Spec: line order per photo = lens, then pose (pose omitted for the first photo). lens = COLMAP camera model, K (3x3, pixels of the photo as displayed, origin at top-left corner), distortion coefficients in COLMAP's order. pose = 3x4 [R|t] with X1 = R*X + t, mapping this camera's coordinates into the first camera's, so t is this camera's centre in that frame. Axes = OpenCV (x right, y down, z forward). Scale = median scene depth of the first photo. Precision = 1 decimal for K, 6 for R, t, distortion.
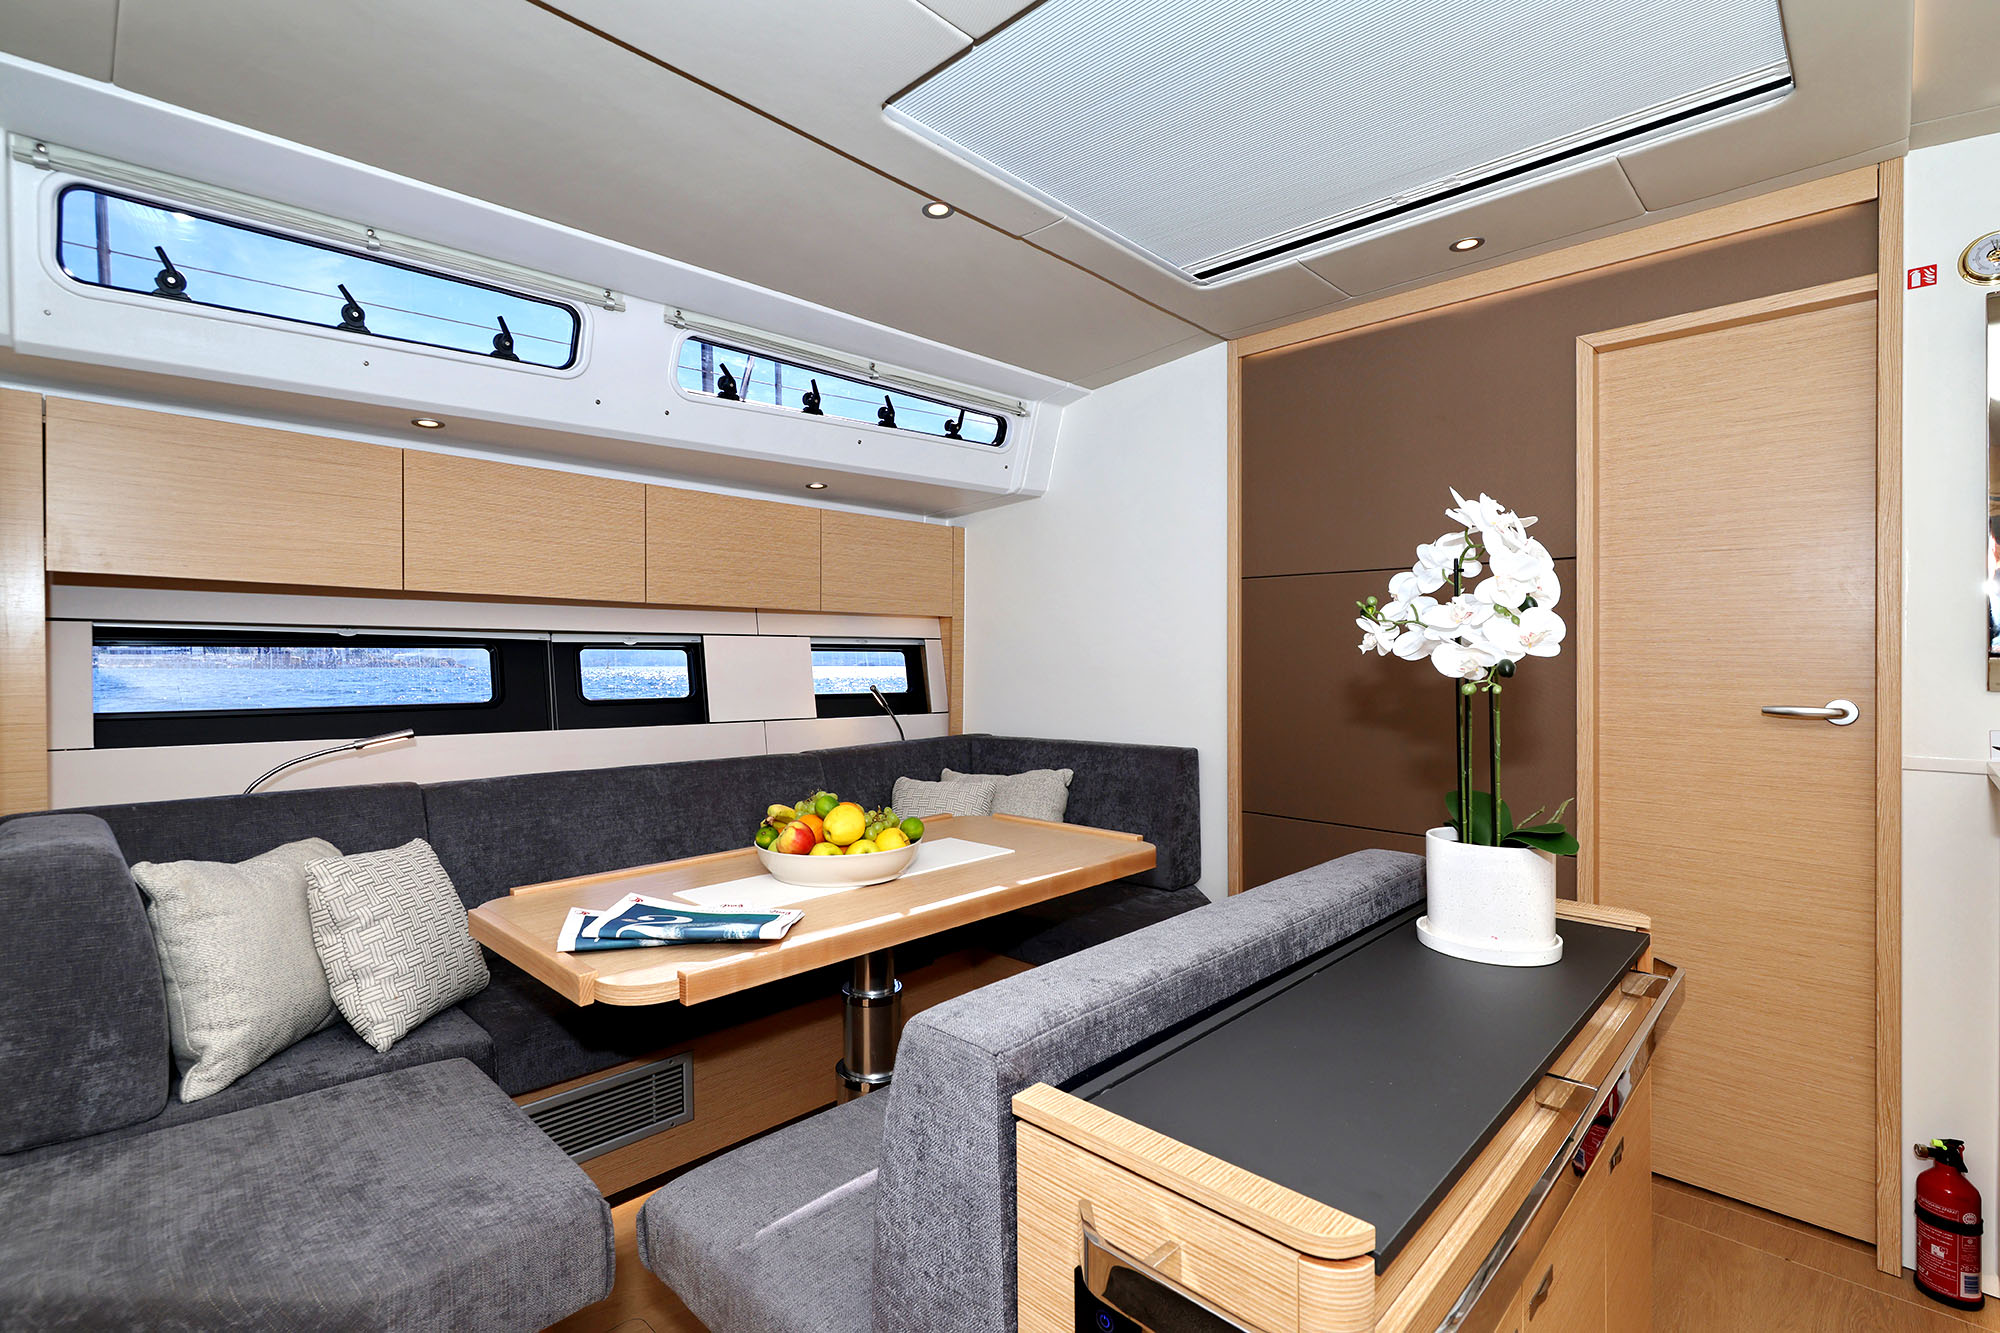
lens RADIAL K [[919.5, 0, 904.4], [0, 919.5, 660.8], [0, 0, 1]] dist [-0.001582, 0.000651]
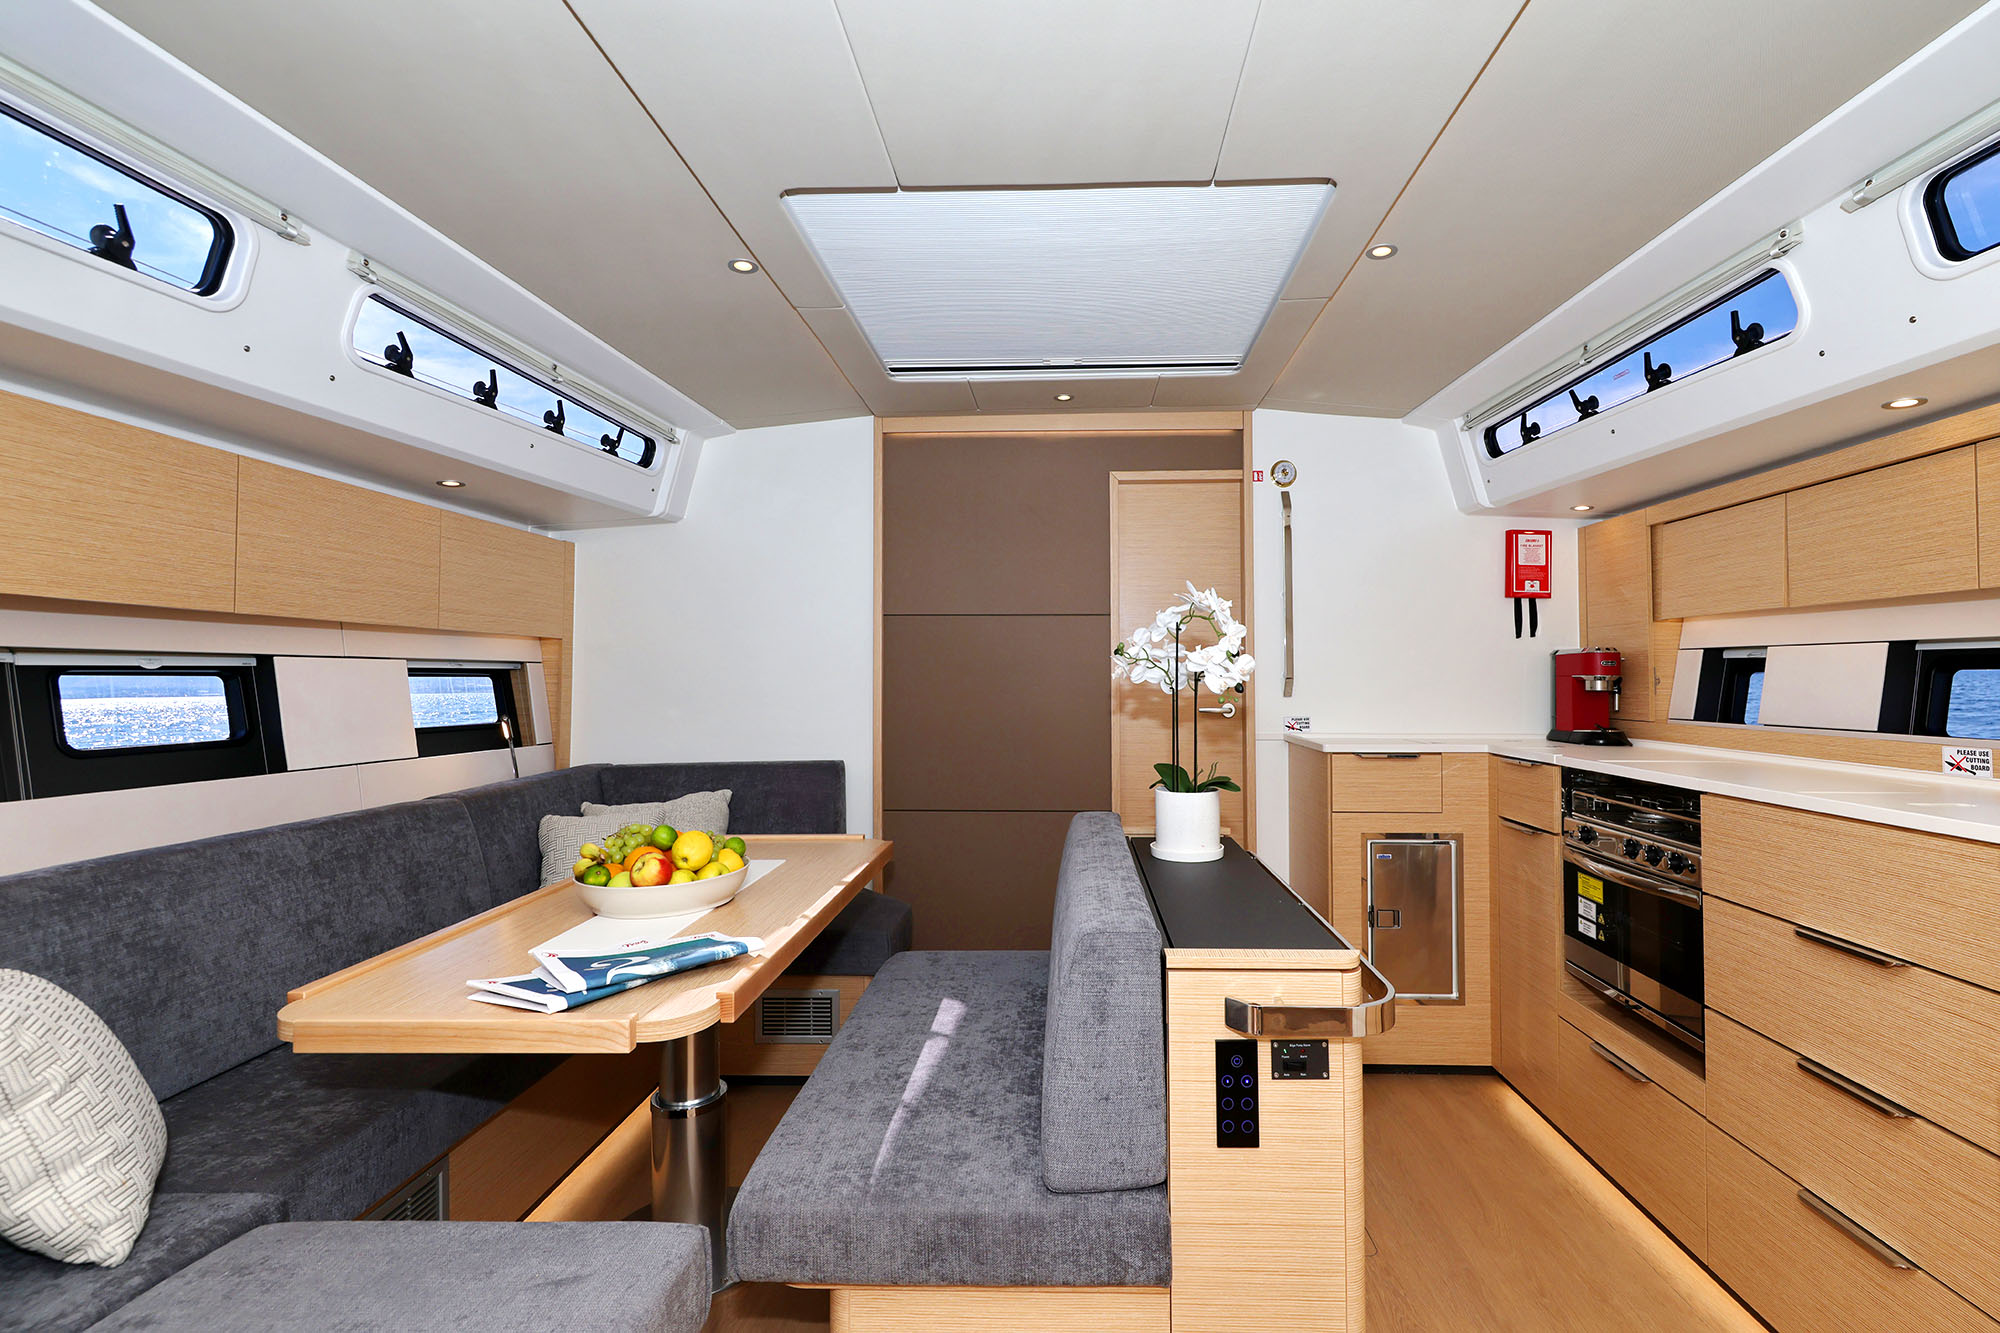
lens RADIAL K [[936.5, 0, 1050.1], [0, 936.5, 650.3], [0, 0, 1]] dist [0.001324, -0.000947]
pose [[0.690411, 0.017123, 0.723214, -0.368765], [0.007335, 0.999503, -0.030667, -0.004779], [-0.723380, 0.026477, 0.689942, -0.000644]]
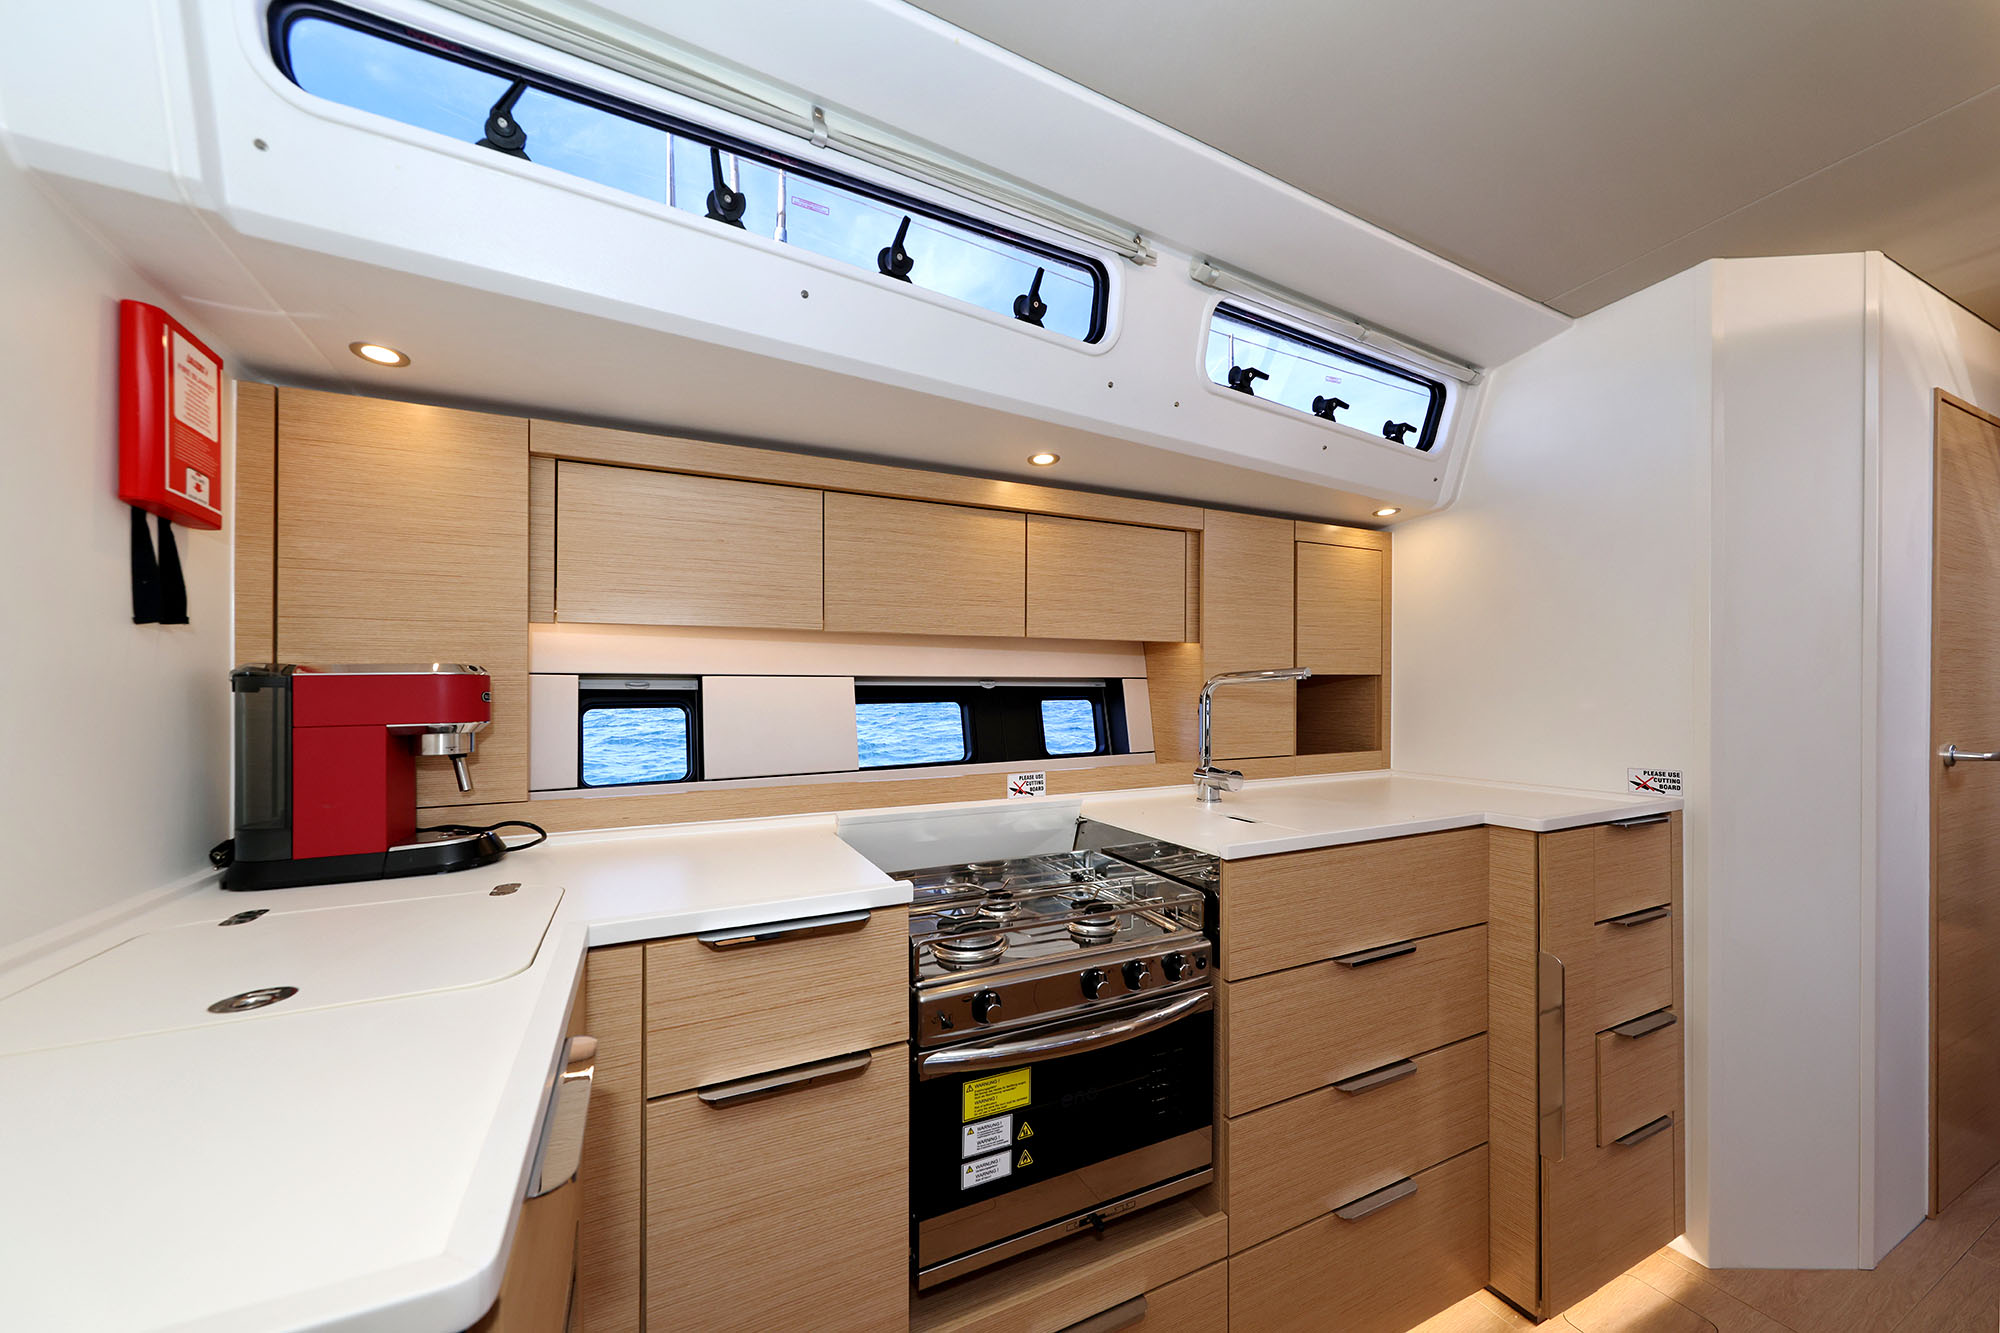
lens RADIAL K [[719.5, 0, 1003.5], [0, 719.5, 664.2], [0, 0, 1]] dist [-0.011309, -0.000308]
pose [[-0.956977, 0.000542, 0.290163, 0.498363], [-0.005540, 0.999782, -0.020139, -0.031120], [-0.290111, -0.020880, -0.956765, 0.618371]]
